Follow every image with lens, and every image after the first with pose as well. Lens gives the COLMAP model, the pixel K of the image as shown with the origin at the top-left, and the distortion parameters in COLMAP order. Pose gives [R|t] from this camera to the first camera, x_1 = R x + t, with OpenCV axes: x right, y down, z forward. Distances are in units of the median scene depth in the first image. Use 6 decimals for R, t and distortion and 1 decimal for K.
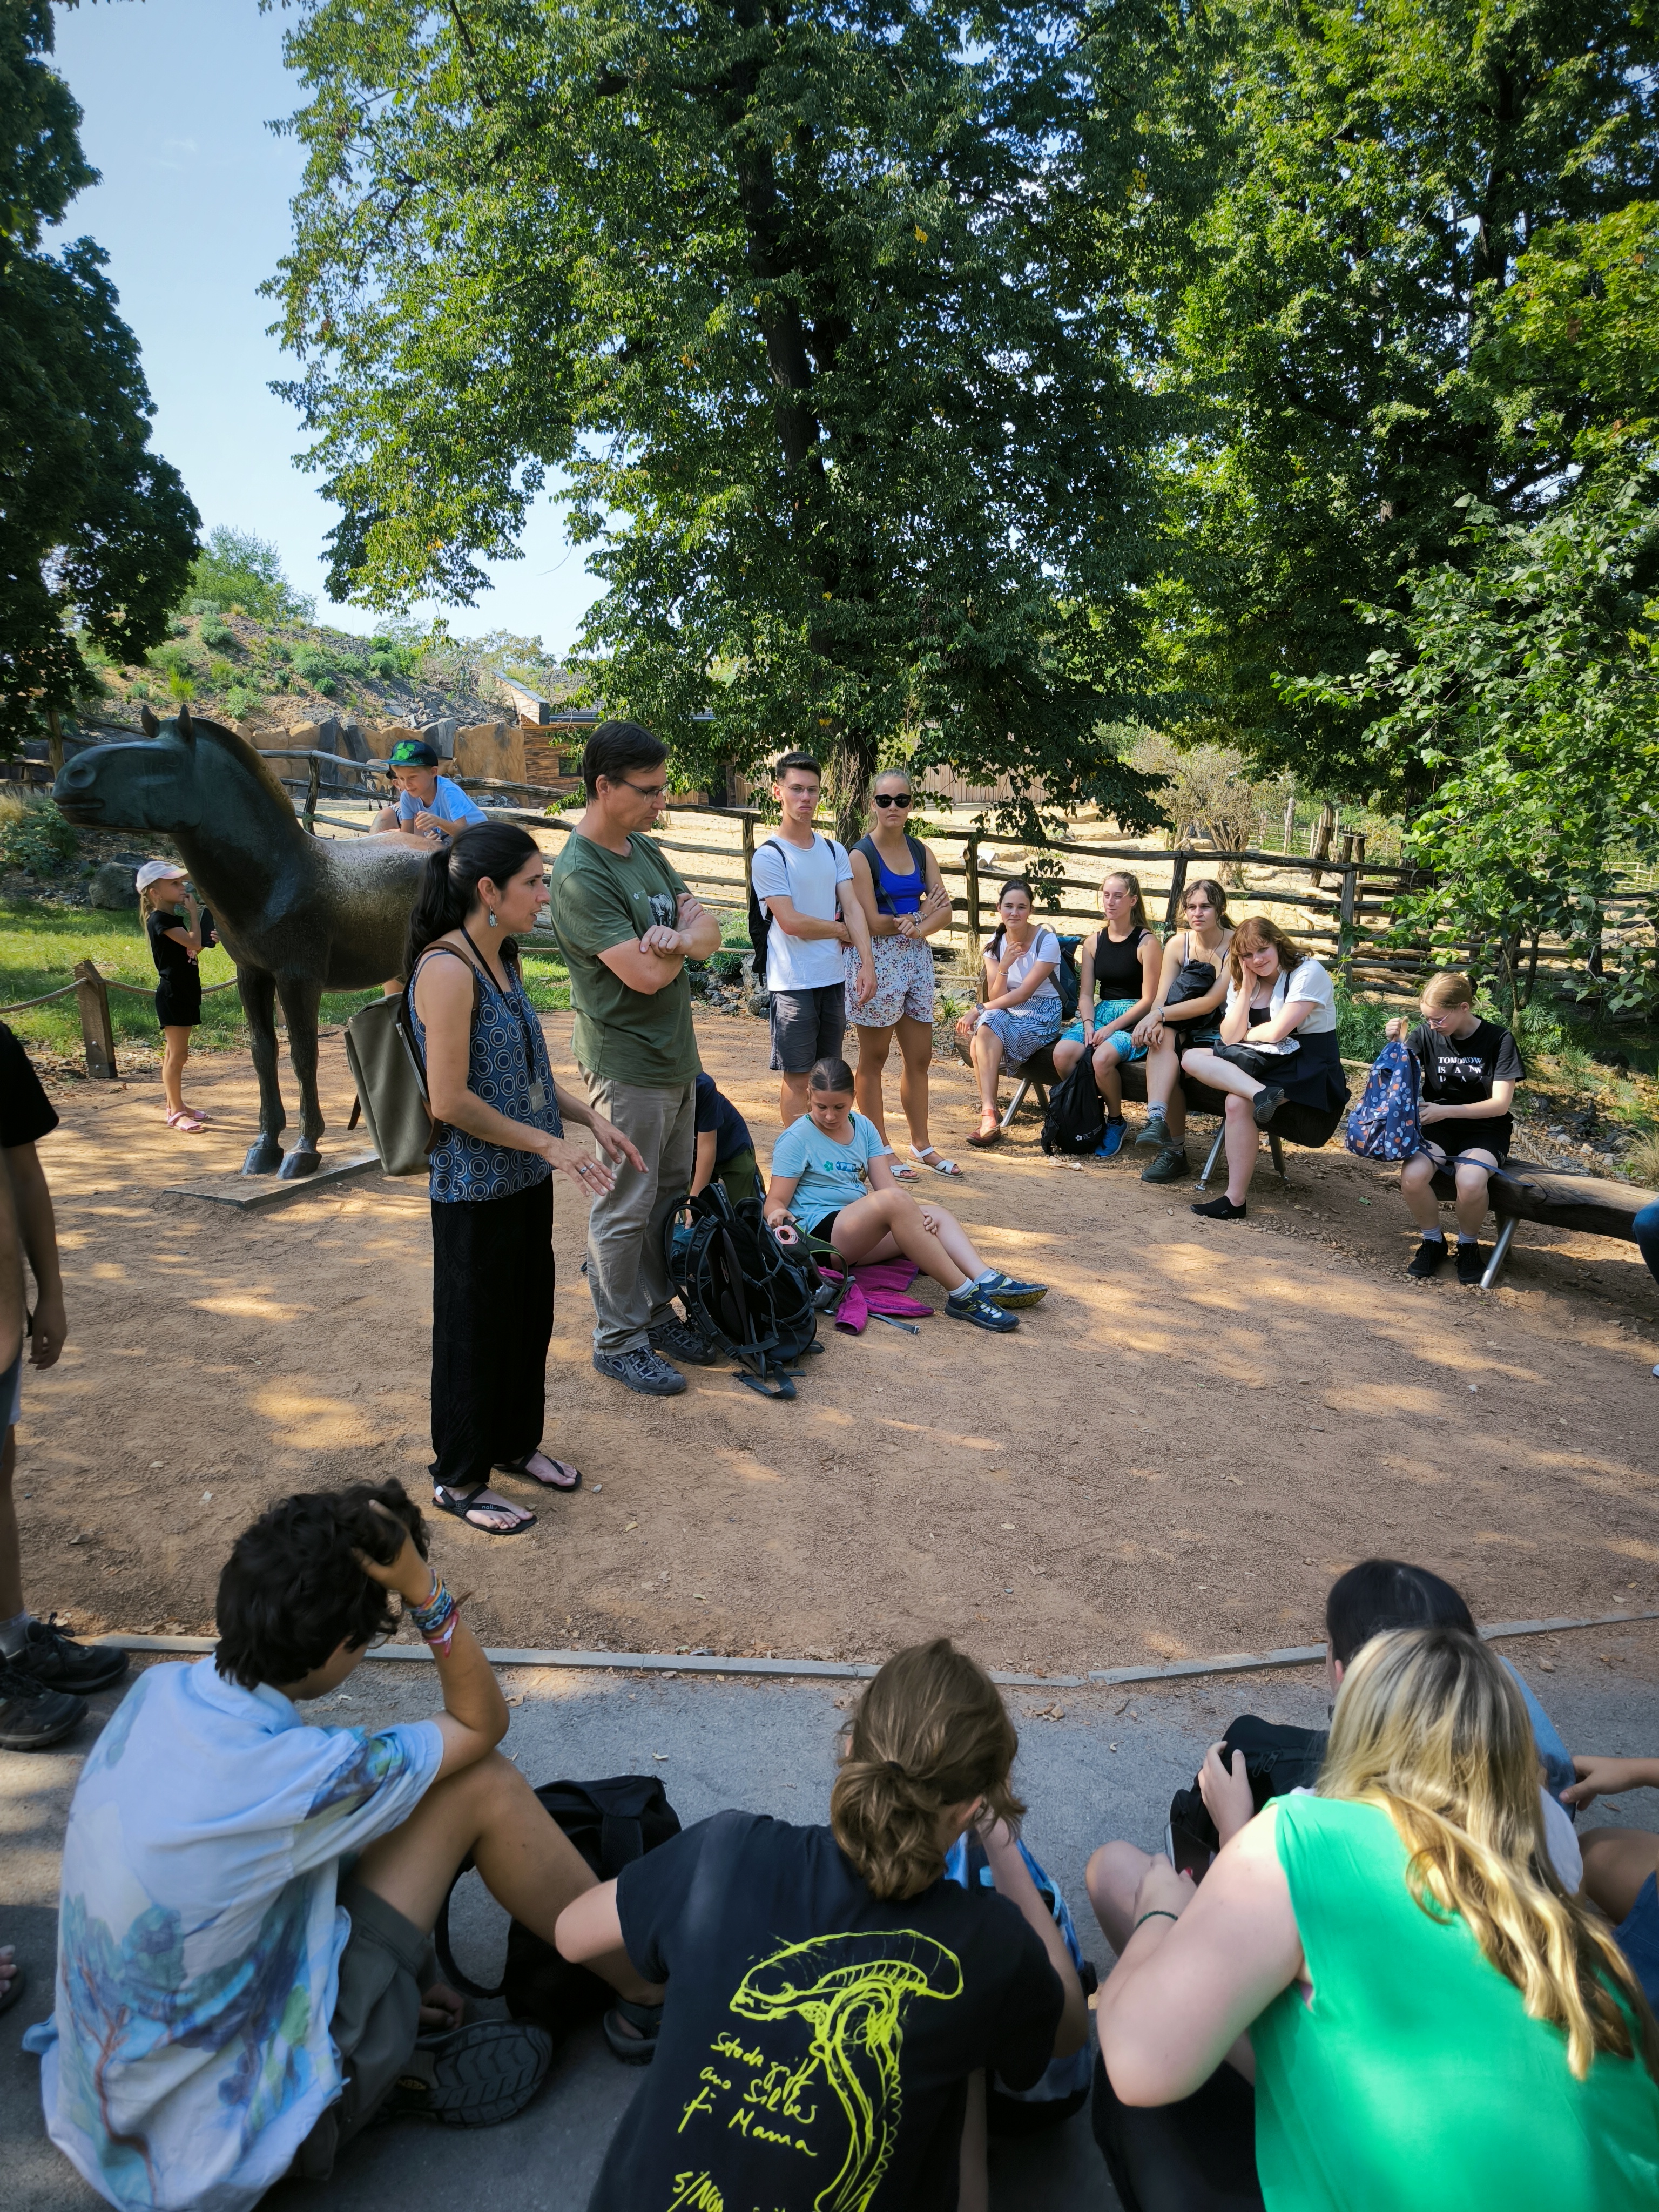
lens RADIAL K [[1547.8, 0, 832.2], [0, 1547.8, 1109.0], [0, 0, 1]] dist [0.035948, -0.010527]
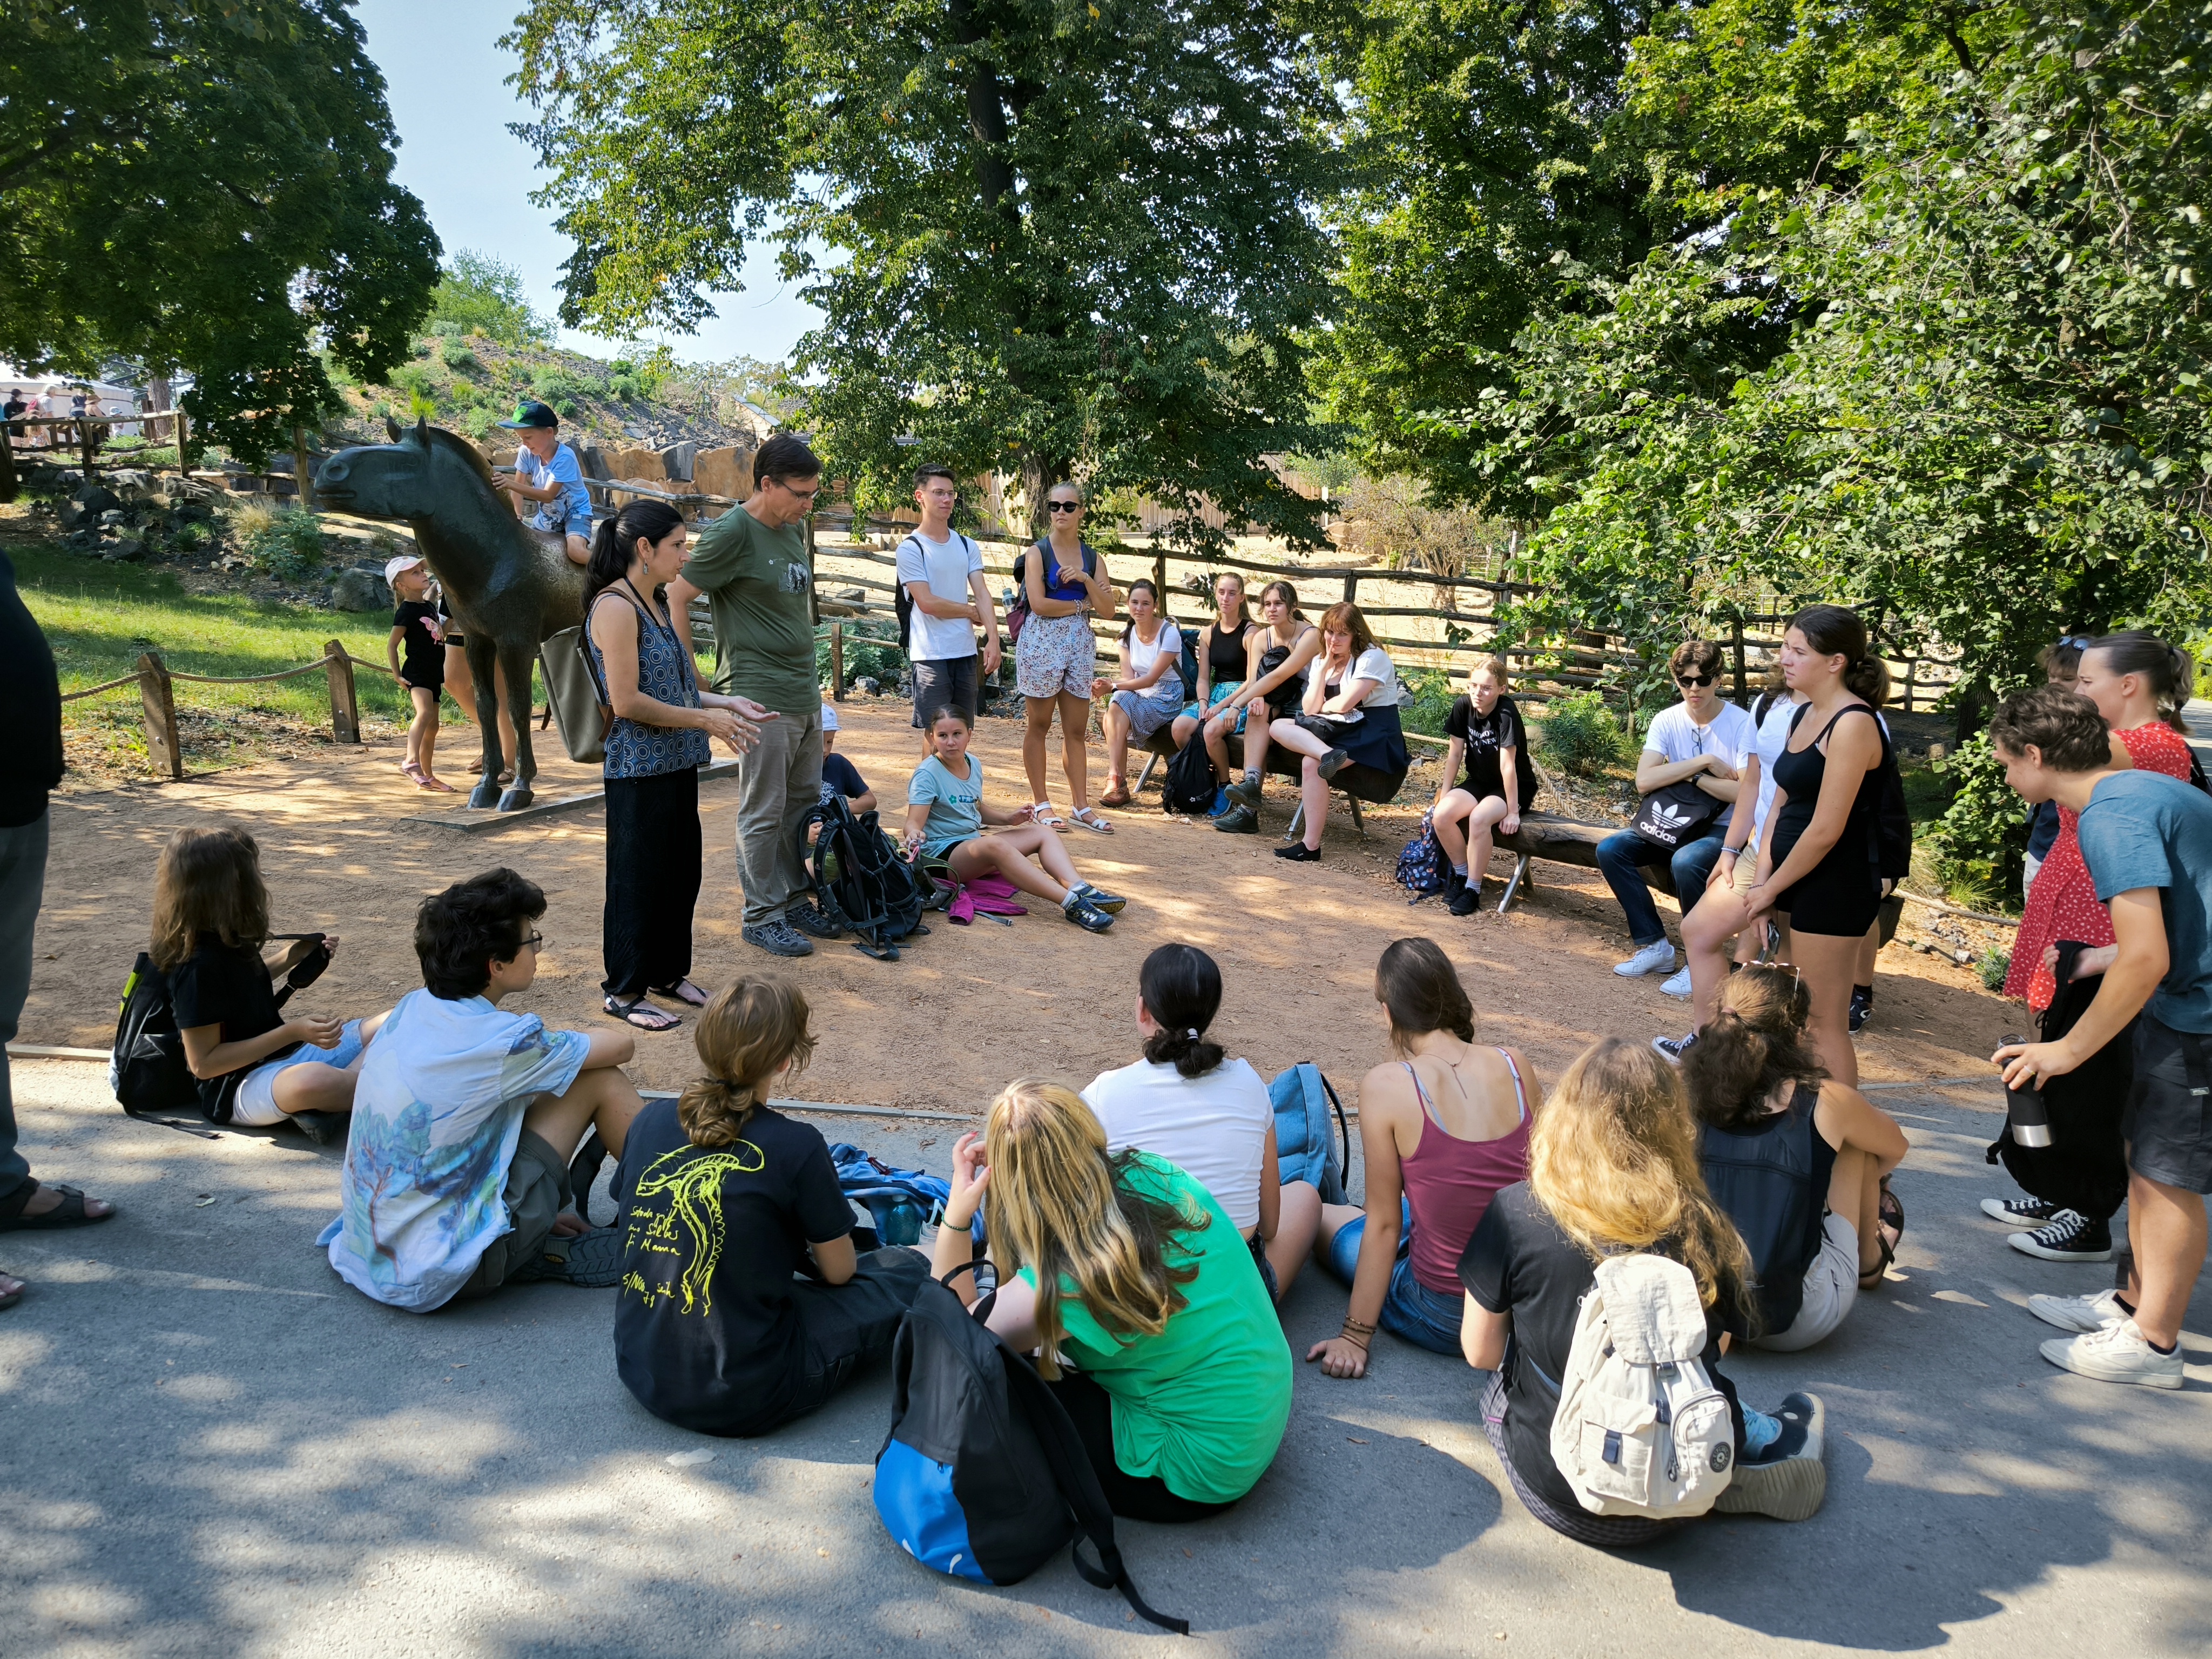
lens RADIAL K [[1547.8, 0, 1104.1], [0, 1547.8, 824.9], [0, 0, 1]] dist [0.035948, -0.010527]
pose [[0.999771, 0.008559, 0.019618, 0.042523], [-0.008391, 0.999927, -0.008638, 0.029587], [-0.019690, 0.008471, 0.999770, -0.101182]]
